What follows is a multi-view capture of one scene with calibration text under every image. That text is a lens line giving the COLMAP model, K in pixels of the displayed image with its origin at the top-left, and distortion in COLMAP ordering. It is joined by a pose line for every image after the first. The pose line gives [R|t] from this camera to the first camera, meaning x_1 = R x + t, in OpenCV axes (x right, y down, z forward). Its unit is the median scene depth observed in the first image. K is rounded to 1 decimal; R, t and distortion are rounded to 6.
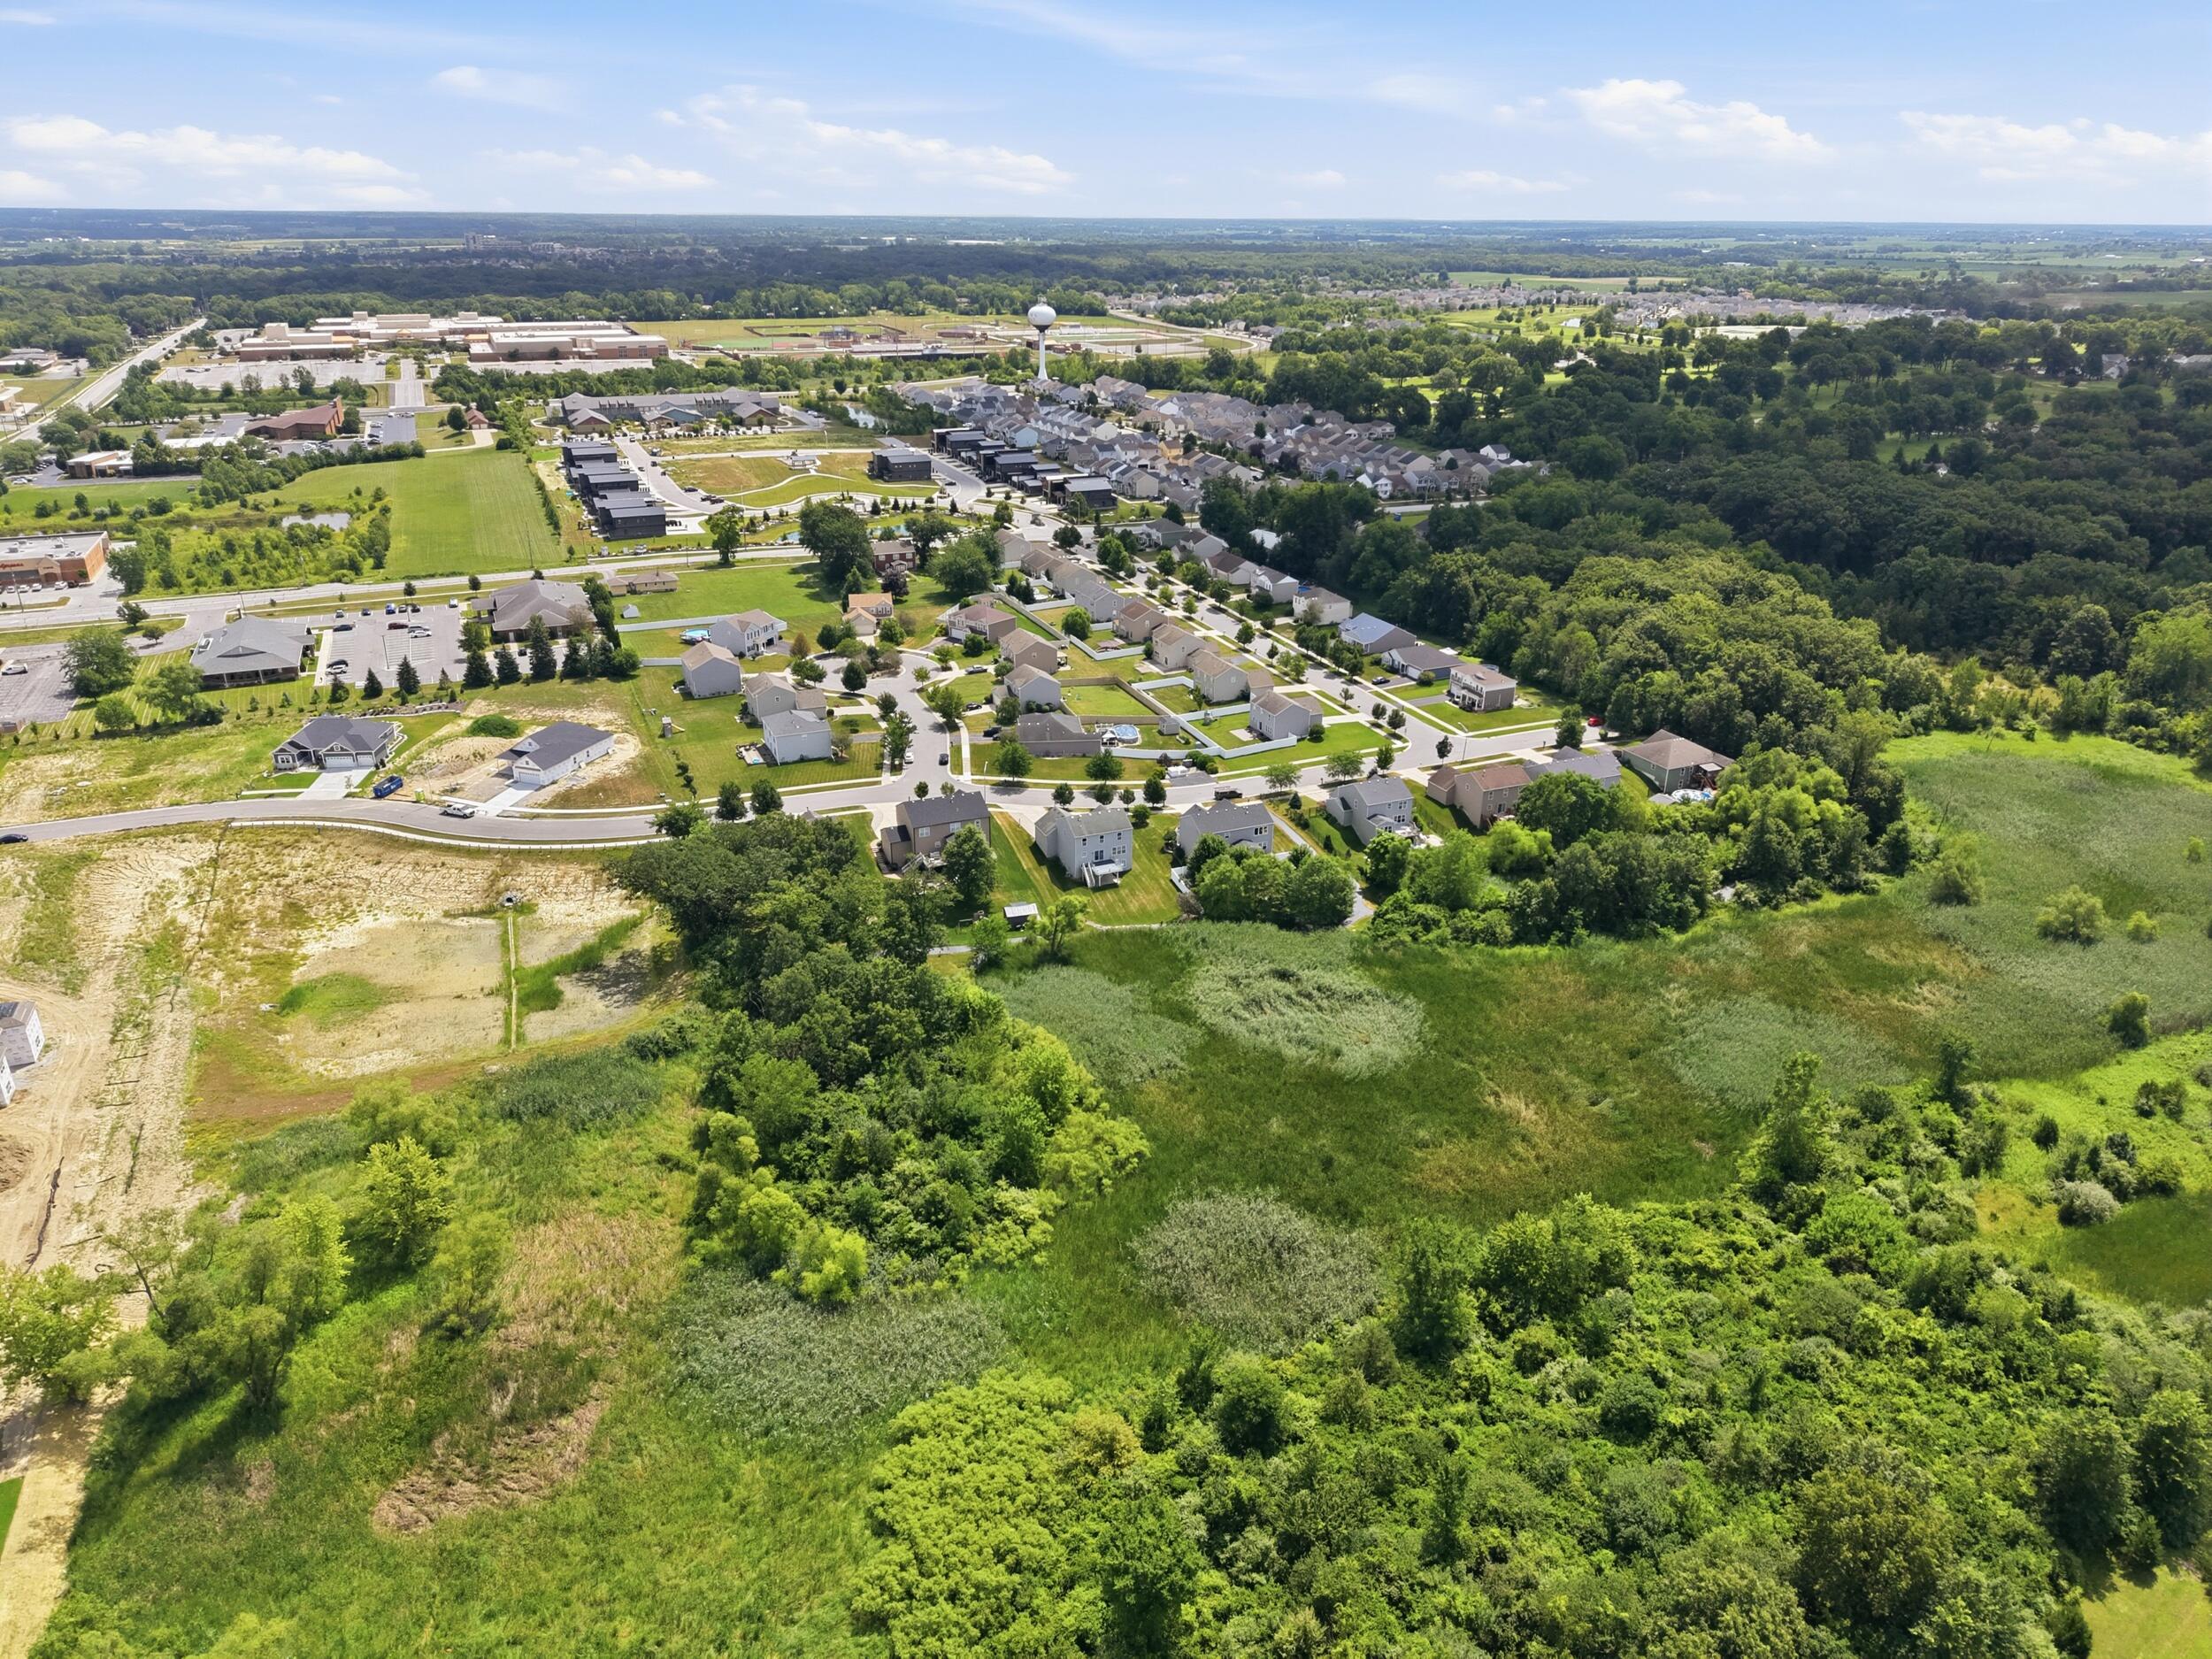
lens RADIAL K [[1501.6, 0, 1084.2], [0, 1501.6, 774.0], [0, 0, 1]] dist [0.086472, -0.002177]
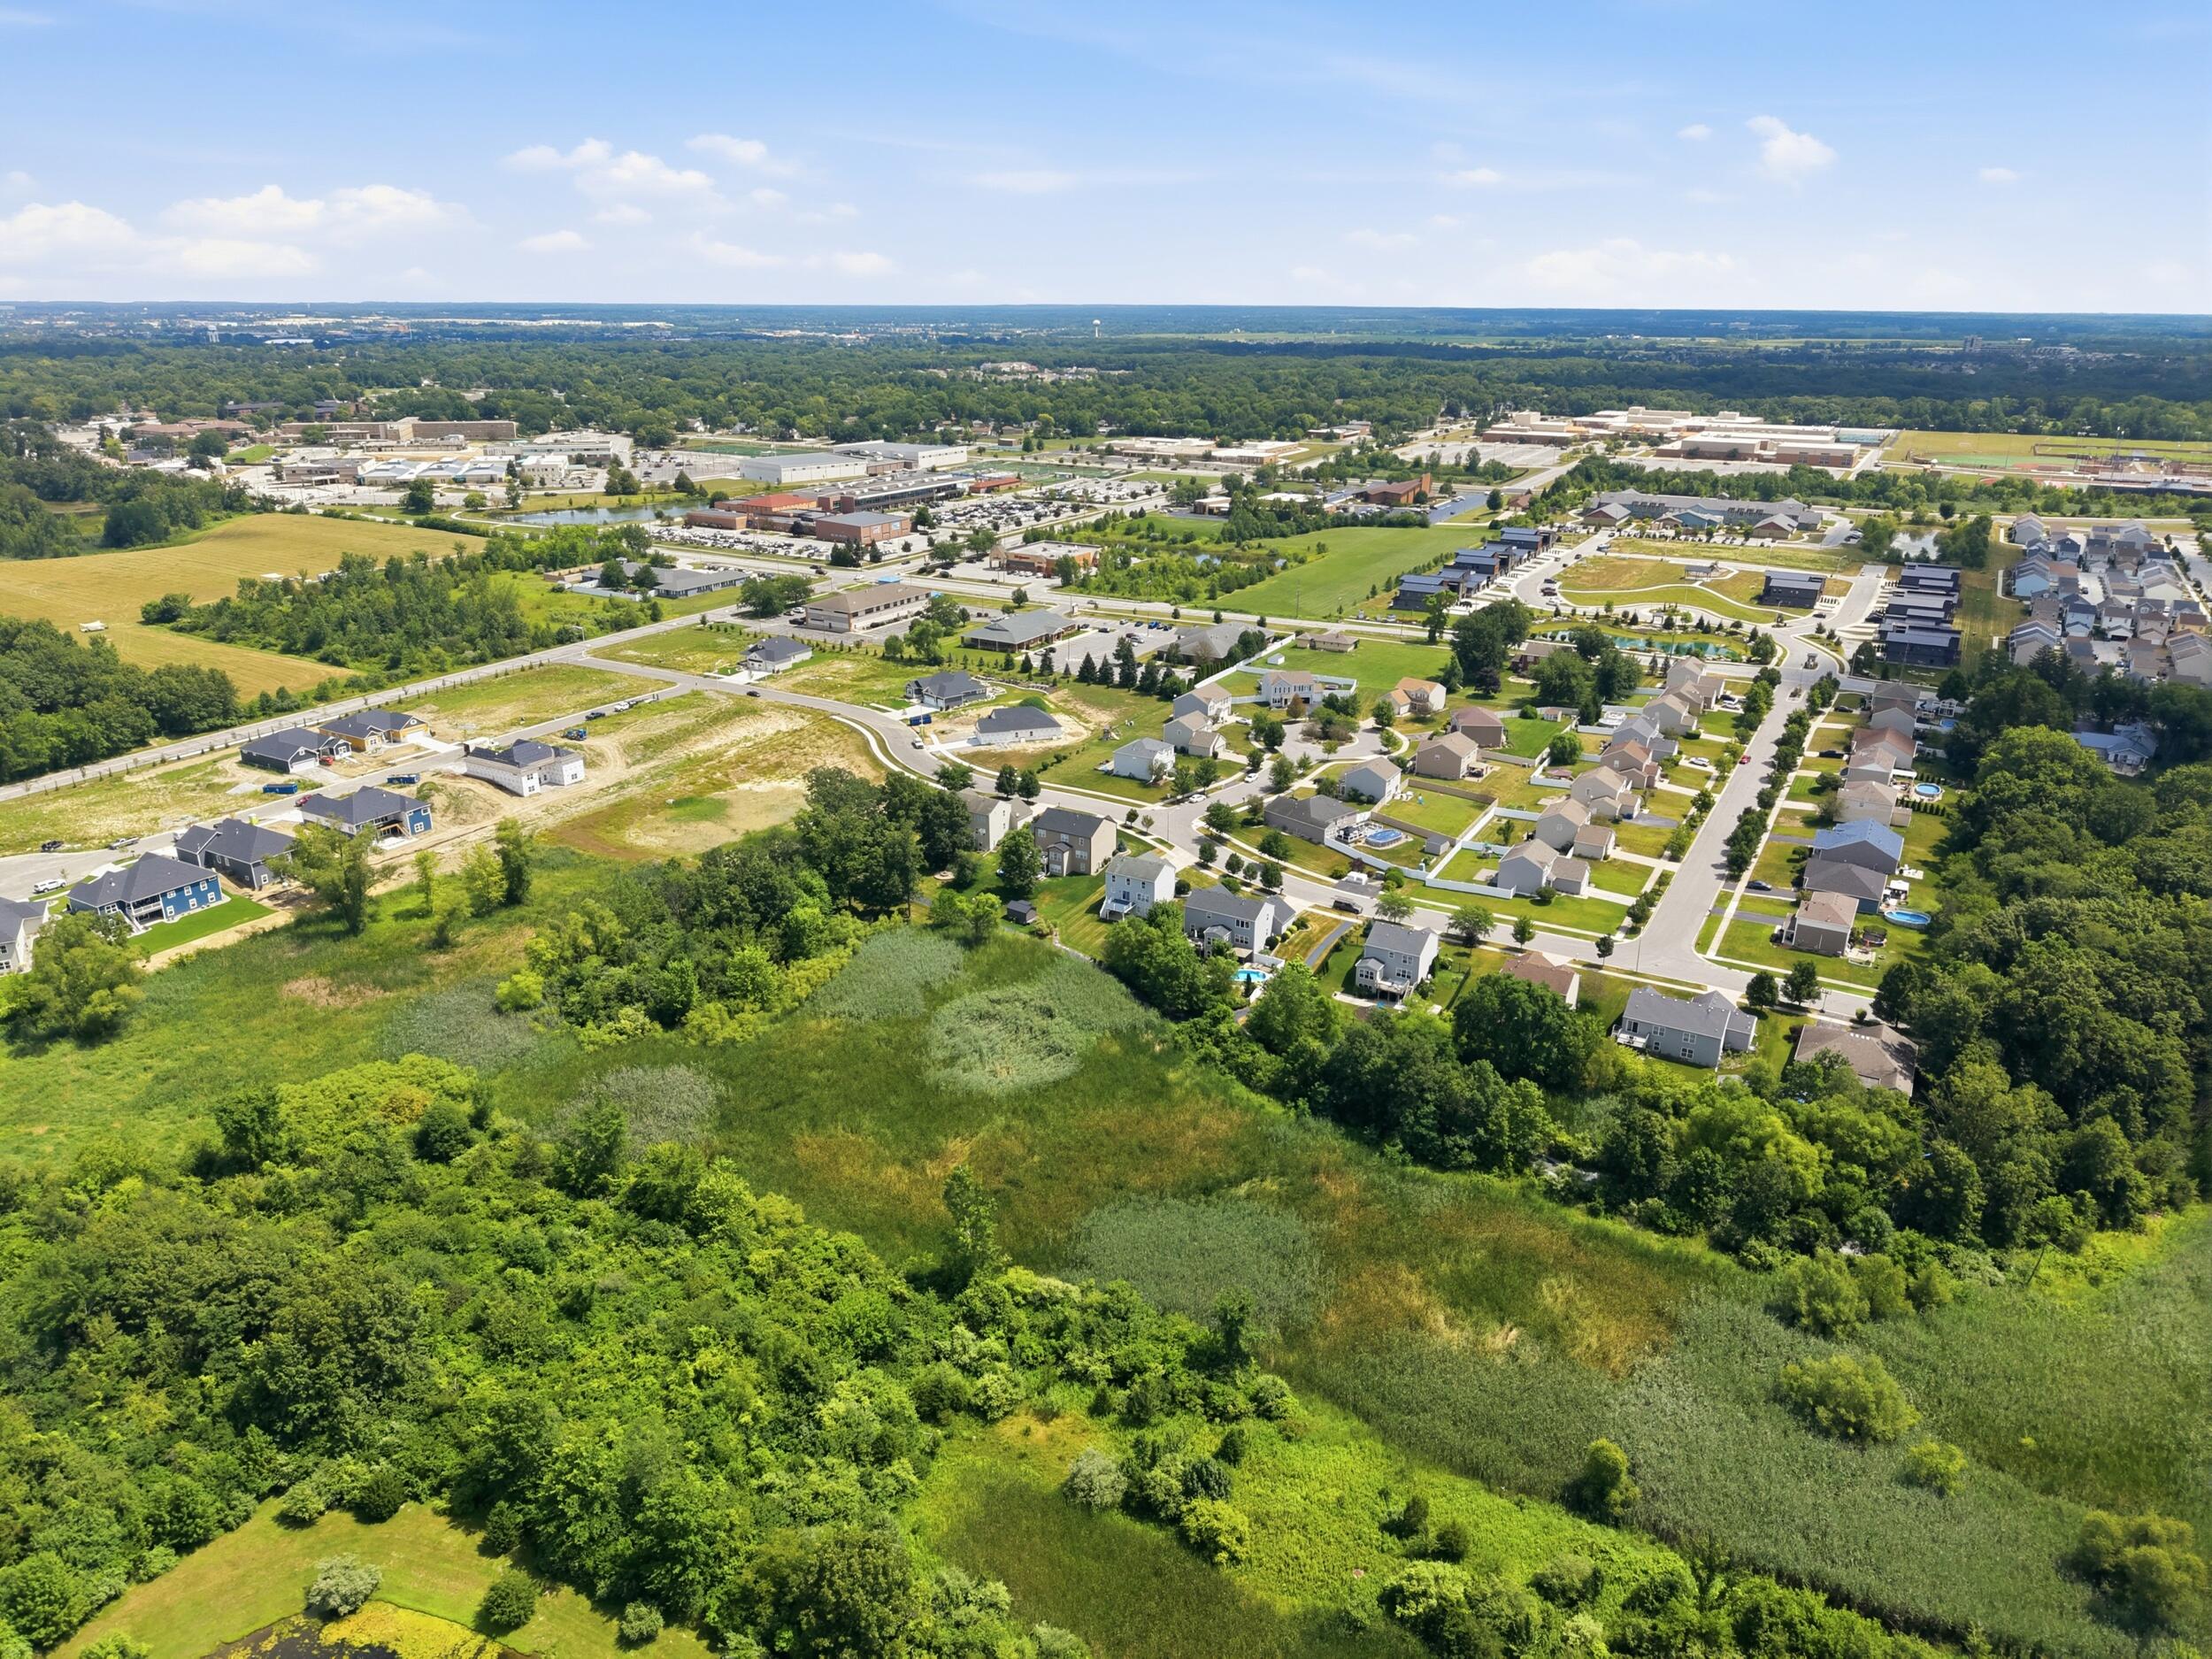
lens RADIAL K [[1501.6, 0, 1084.2], [0, 1501.6, 774.0], [0, 0, 1]] dist [0.086472, -0.002177]
pose [[0.584964, 0.237628, -0.775468, 0.750066], [-0.284104, 0.955574, 0.078508, -0.099068], [0.759673, 0.174389, 0.626487, 0.244226]]
